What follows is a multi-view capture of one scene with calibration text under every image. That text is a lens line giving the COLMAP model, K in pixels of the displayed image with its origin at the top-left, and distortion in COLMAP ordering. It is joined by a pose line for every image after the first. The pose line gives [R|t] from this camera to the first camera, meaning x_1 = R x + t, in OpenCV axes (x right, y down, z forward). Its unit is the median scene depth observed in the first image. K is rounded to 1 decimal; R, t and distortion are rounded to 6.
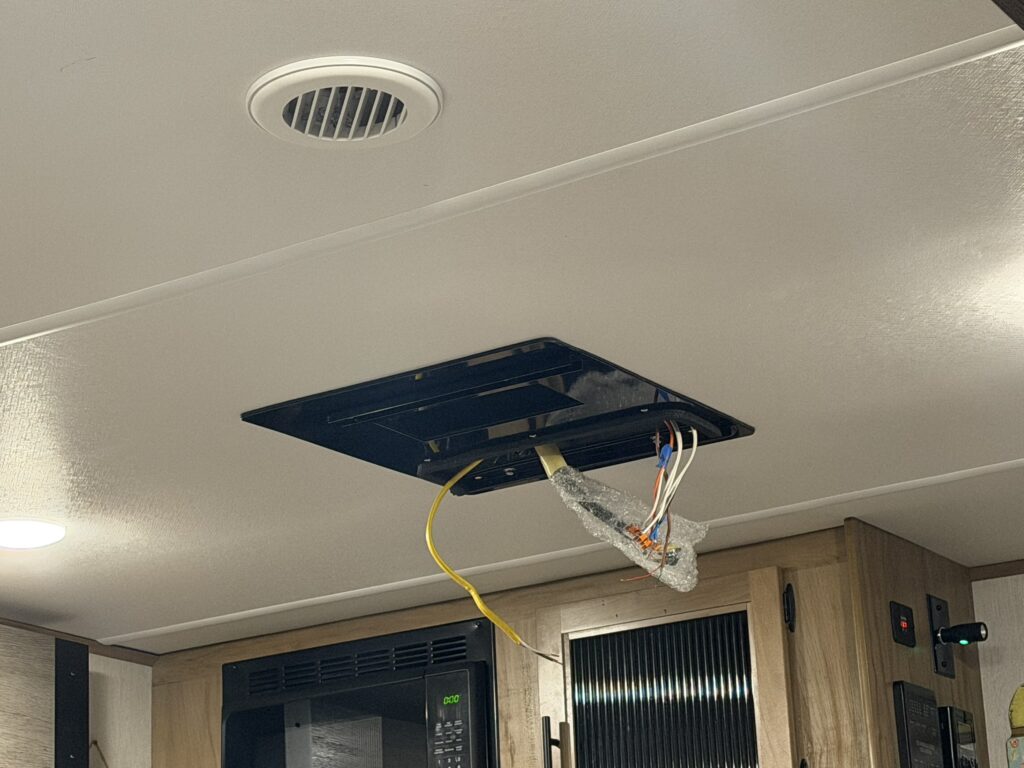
lens RADIAL K [[2434.9, 0, 512.0], [0, 2434.9, 384.0], [0, 0, 1]] dist [-0.073539, -0.120456]
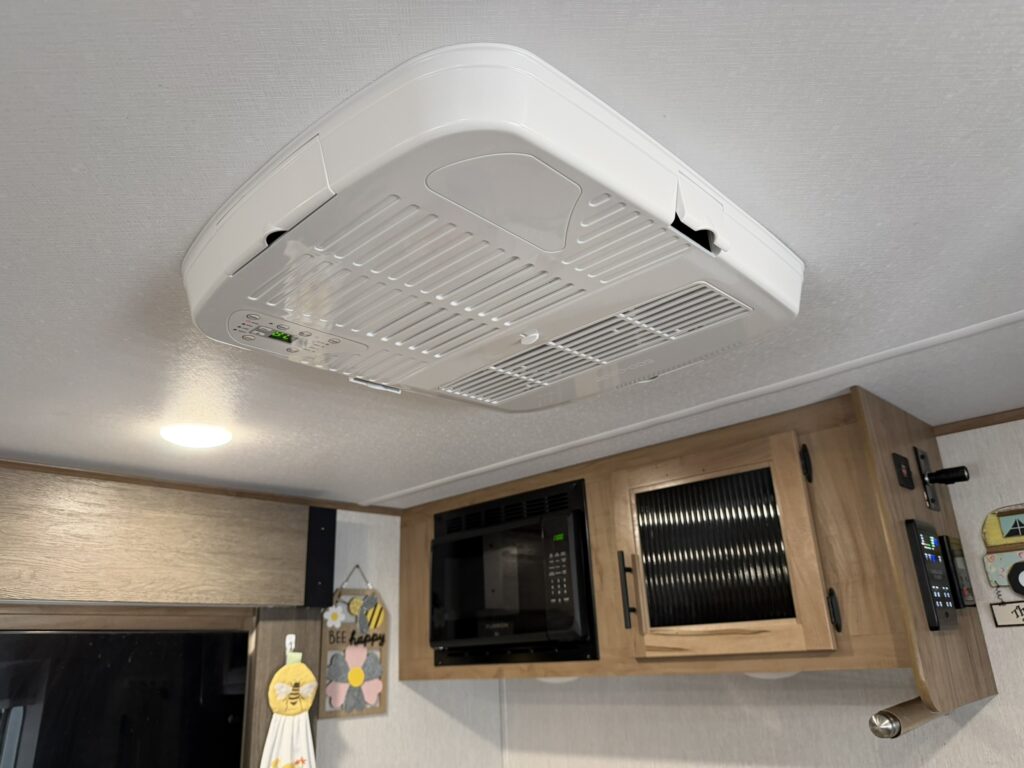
lens RADIAL K [[749.9, 0, 507.8], [0, 749.9, 385.8], [0, 0, 1]] dist [-0.002201, -0.005922]
pose [[0.979449, -0.071246, -0.188687, 0.037328], [0.067446, 0.997371, -0.026492, 0.049611], [0.190078, 0.013221, 0.981680, 0.560092]]
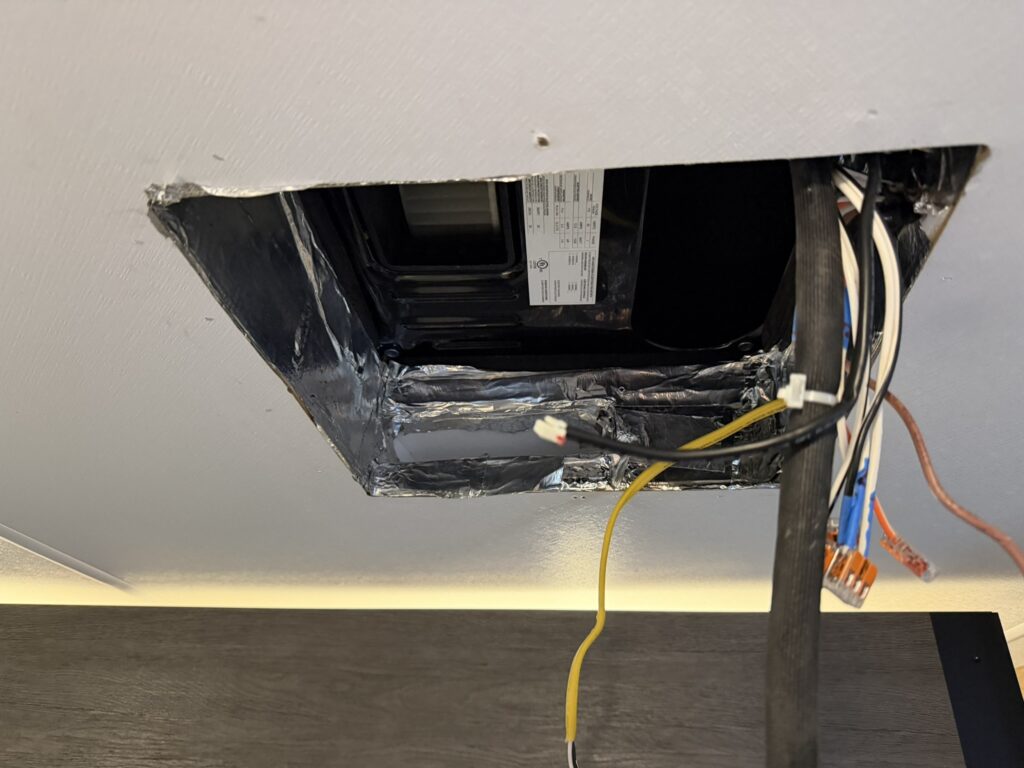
lens RADIAL K [[749.9, 0, 507.8], [0, 749.9, 385.8], [0, 0, 1]] dist [-0.002201, -0.005922]
pose [[0.485585, -0.397667, -0.778504, -0.037157], [0.232857, 0.917208, -0.323276, 0.085988], [0.842606, -0.024302, 0.537982, 0.778015]]
